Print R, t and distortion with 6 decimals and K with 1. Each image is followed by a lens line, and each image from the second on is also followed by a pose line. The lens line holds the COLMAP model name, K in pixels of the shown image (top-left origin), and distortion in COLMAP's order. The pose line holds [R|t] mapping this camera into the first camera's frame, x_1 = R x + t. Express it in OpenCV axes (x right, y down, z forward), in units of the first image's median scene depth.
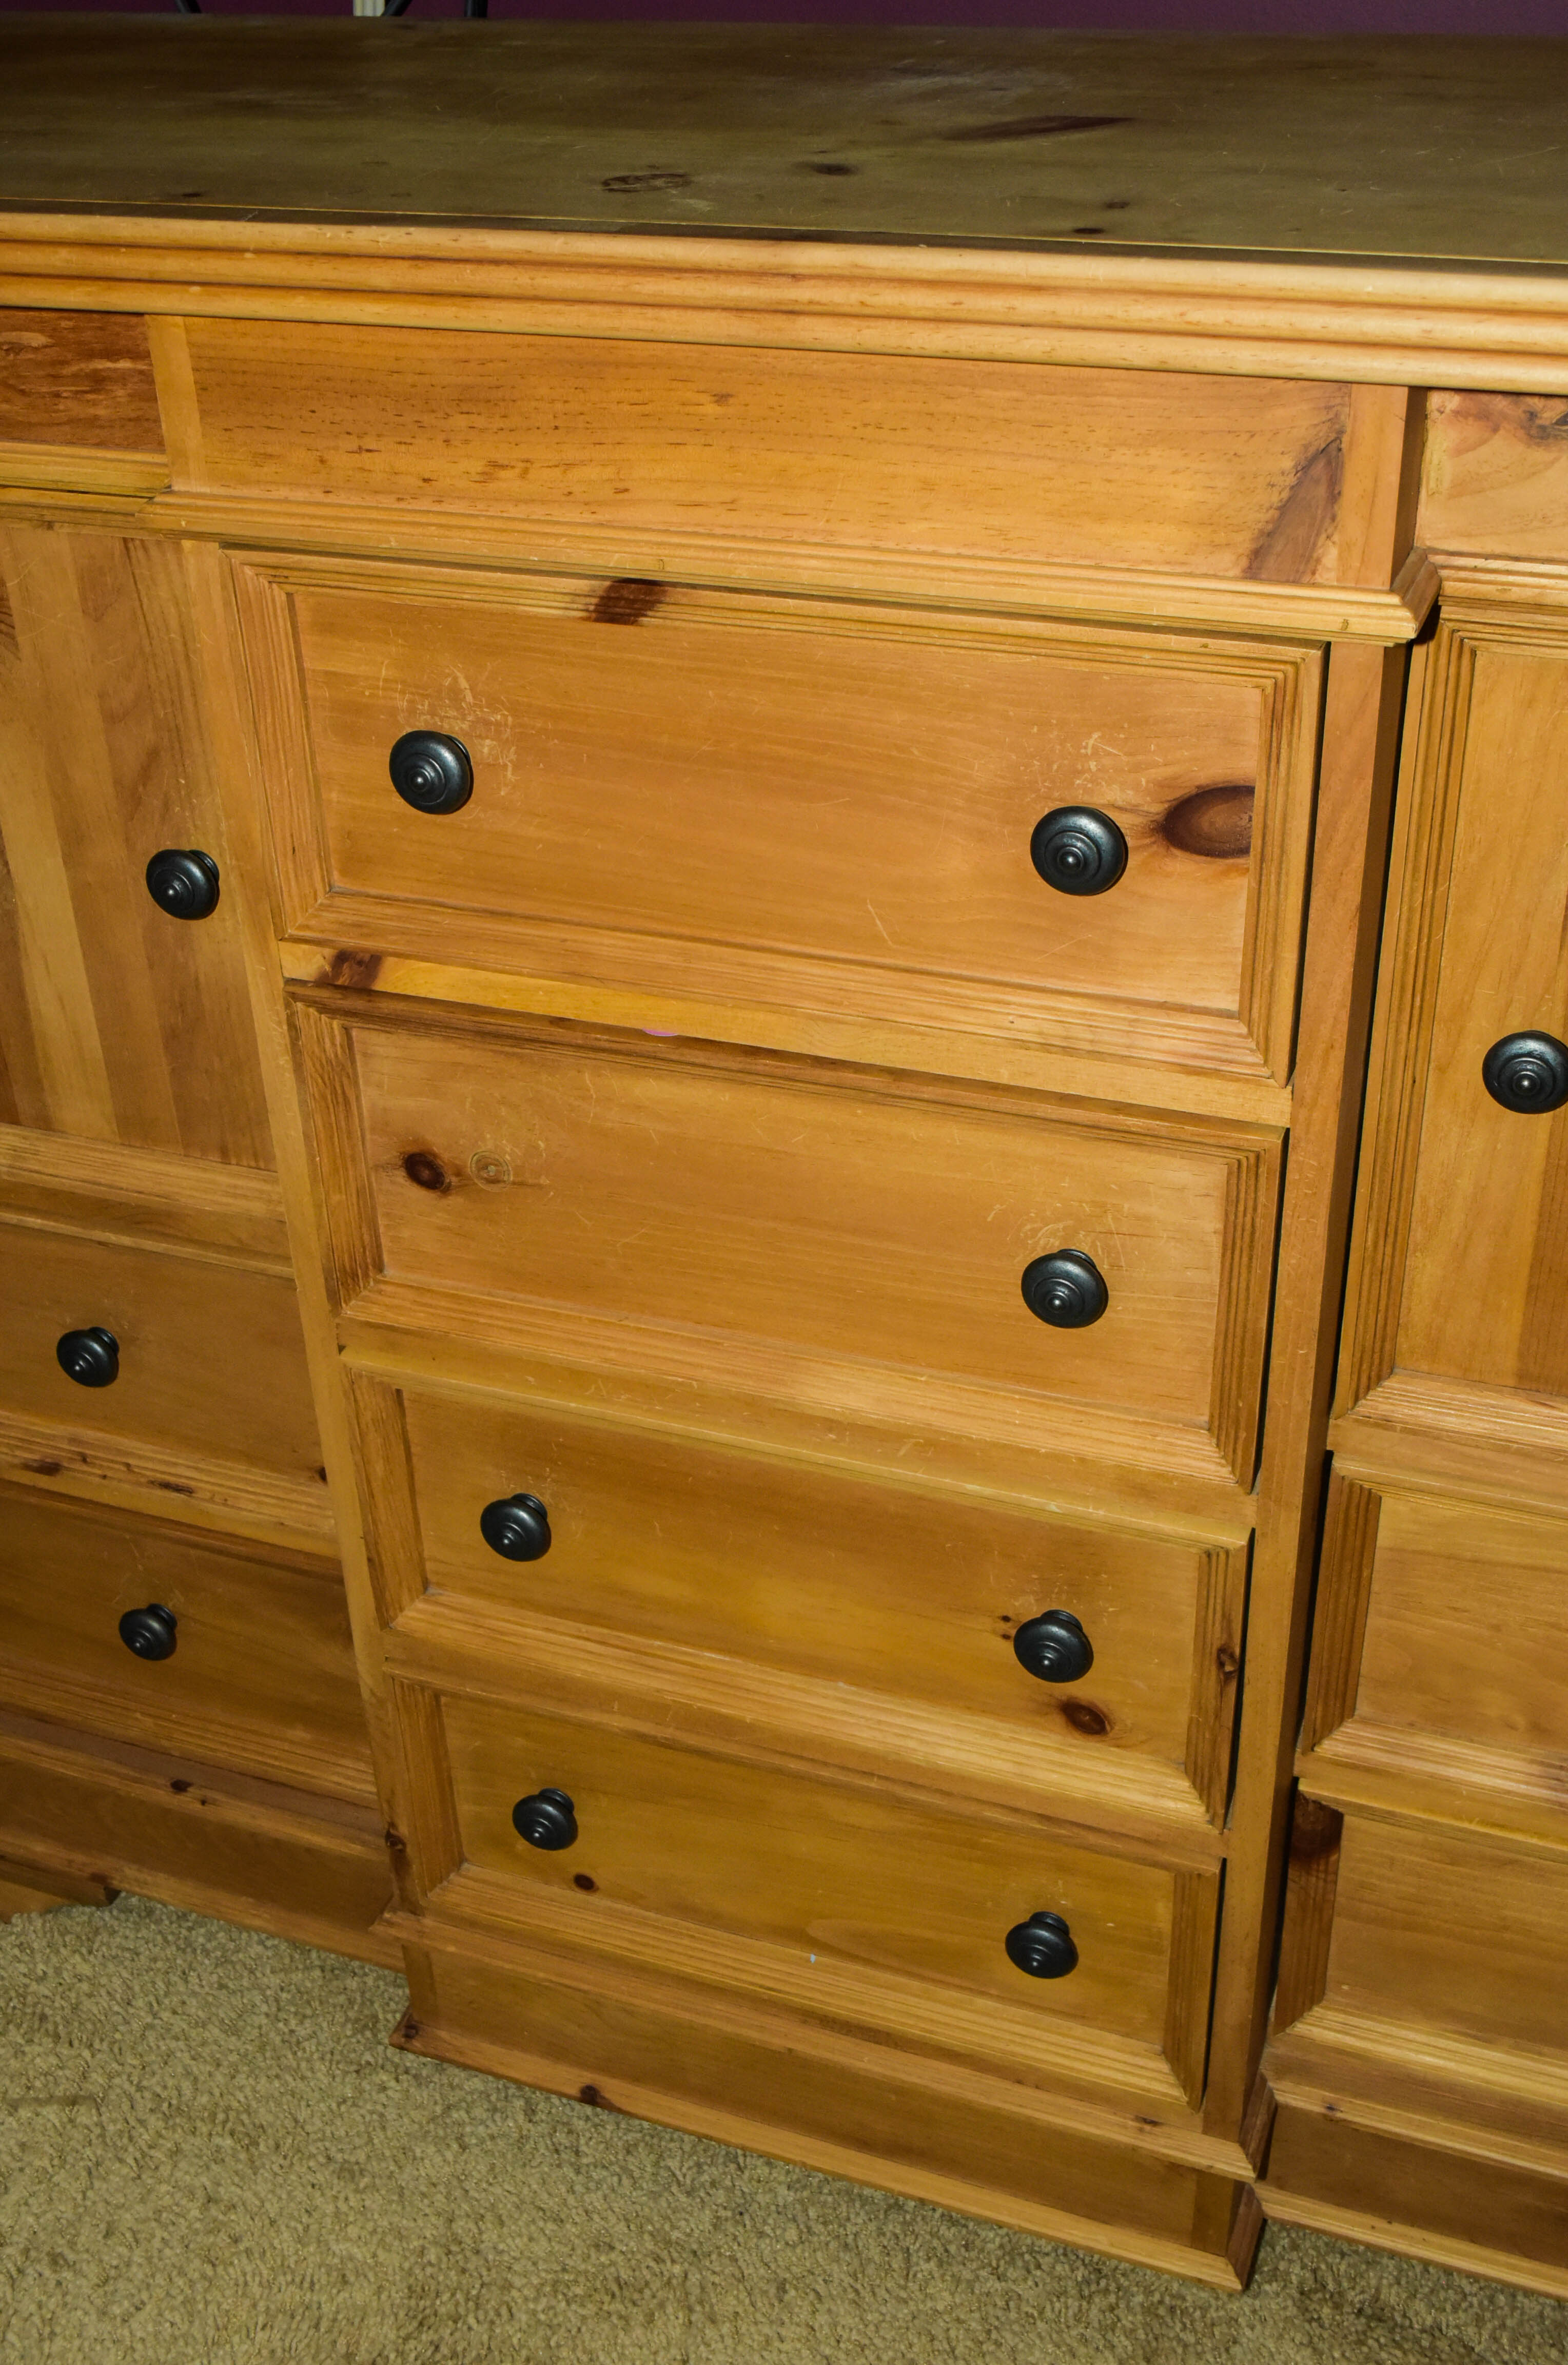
lens RADIAL K [[2558.0, 0, 788.9], [0, 2558.0, 1189.2], [0, 0, 1]] dist [-0.011379, 0.000000]
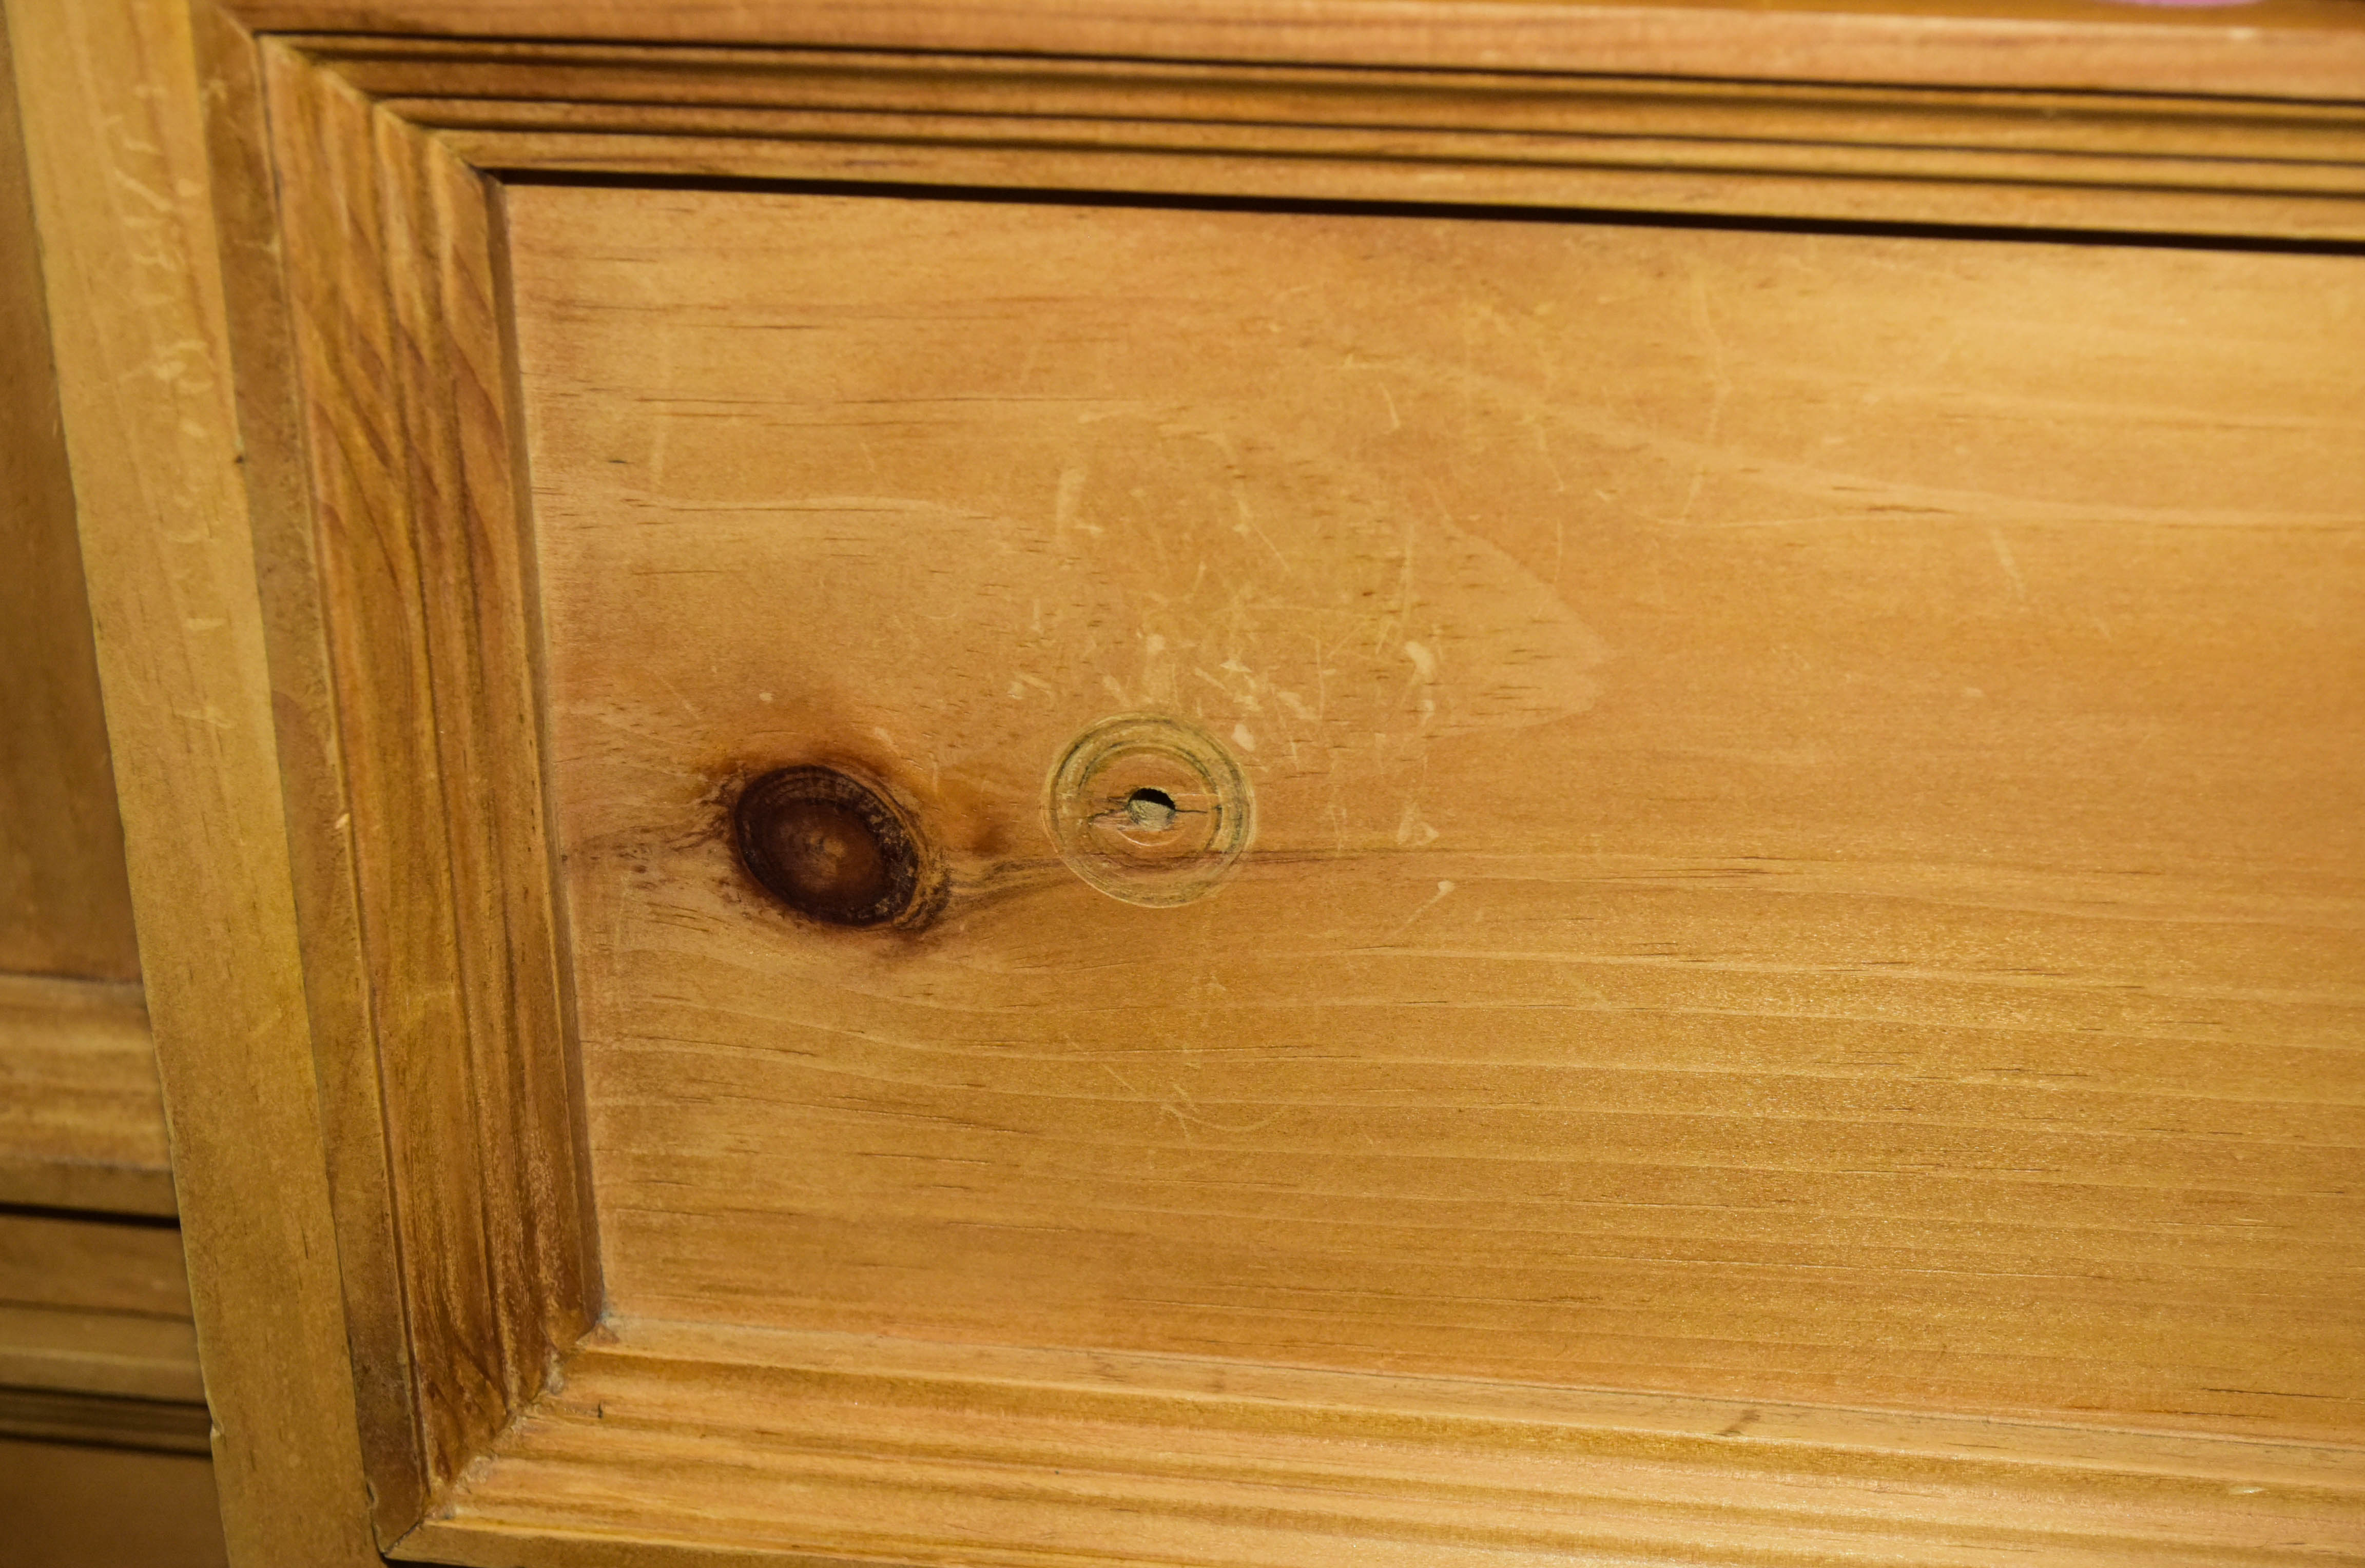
lens RADIAL K [[4214.5, 0, 1190.9], [0, 4214.5, 786.8], [0, 0, 1]] dist [0.000735, 0.000000]
pose [[0.980729, -0.068687, 0.182903, -0.183927], [0.085248, 0.992789, -0.084272, 0.022481], [-0.175796, 0.098240, 0.979512, 0.652021]]
